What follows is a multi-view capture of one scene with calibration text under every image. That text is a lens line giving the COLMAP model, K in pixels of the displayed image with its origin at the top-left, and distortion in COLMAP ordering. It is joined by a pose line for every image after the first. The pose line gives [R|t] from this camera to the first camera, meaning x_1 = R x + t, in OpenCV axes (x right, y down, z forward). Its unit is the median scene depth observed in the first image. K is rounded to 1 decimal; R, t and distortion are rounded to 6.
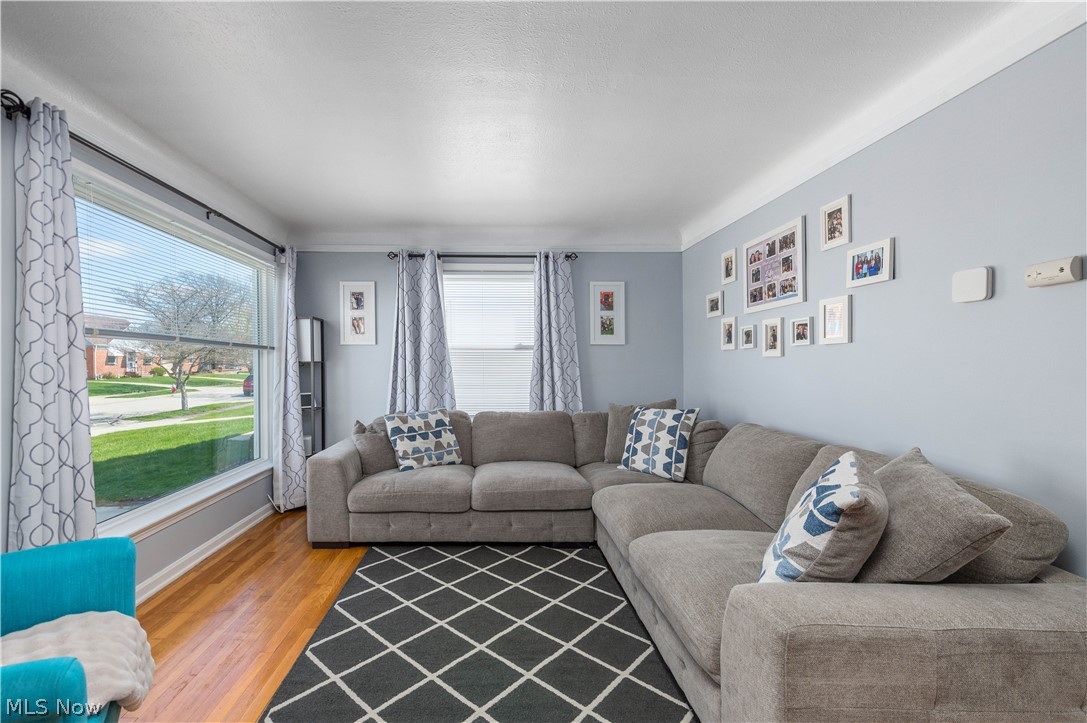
lens RADIAL K [[458.0, 0, 485.2], [0, 458.0, 362.1], [0, 0, 1]] dist [0.015519, -0.000221]
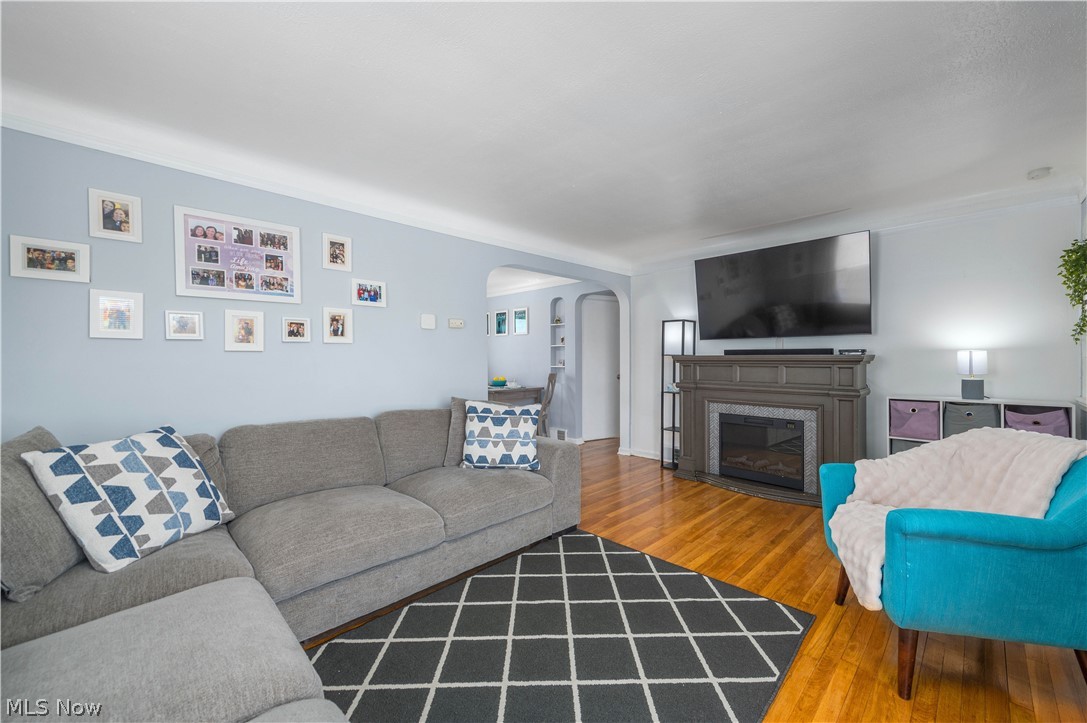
lens RADIAL K [[433.9, 0, 558.1], [0, 433.9, 361.5], [0, 0, 1]] dist [0.013815, -0.003048]
pose [[-0.733559, 0.000947, 0.679625, -0.423866], [0.005777, 0.999972, 0.004843, 0.007981], [-0.679601, 0.007479, -0.733544, 1.139850]]
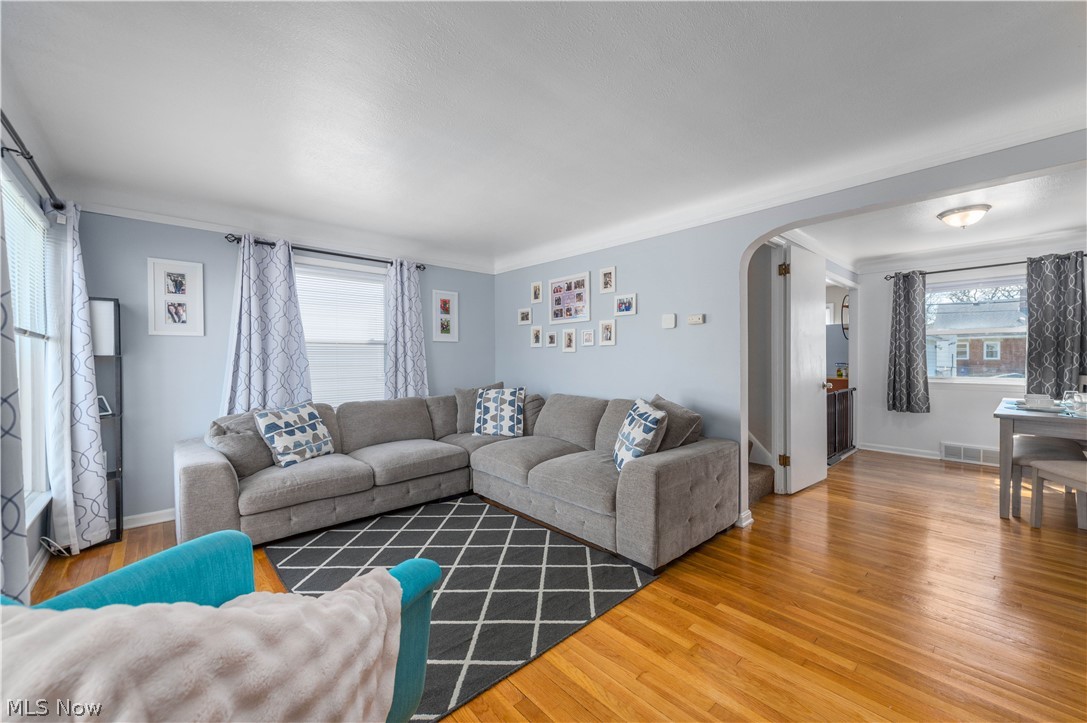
lens RADIAL K [[433.9, 0, 557.4], [0, 433.9, 357.6], [0, 0, 1]] dist [0.013815, -0.003048]
pose [[0.726594, -0.005020, 0.687048, -0.440992], [0.002077, 0.999985, 0.005111, -0.000105], [-0.687064, -0.002287, 0.726594, -0.089695]]
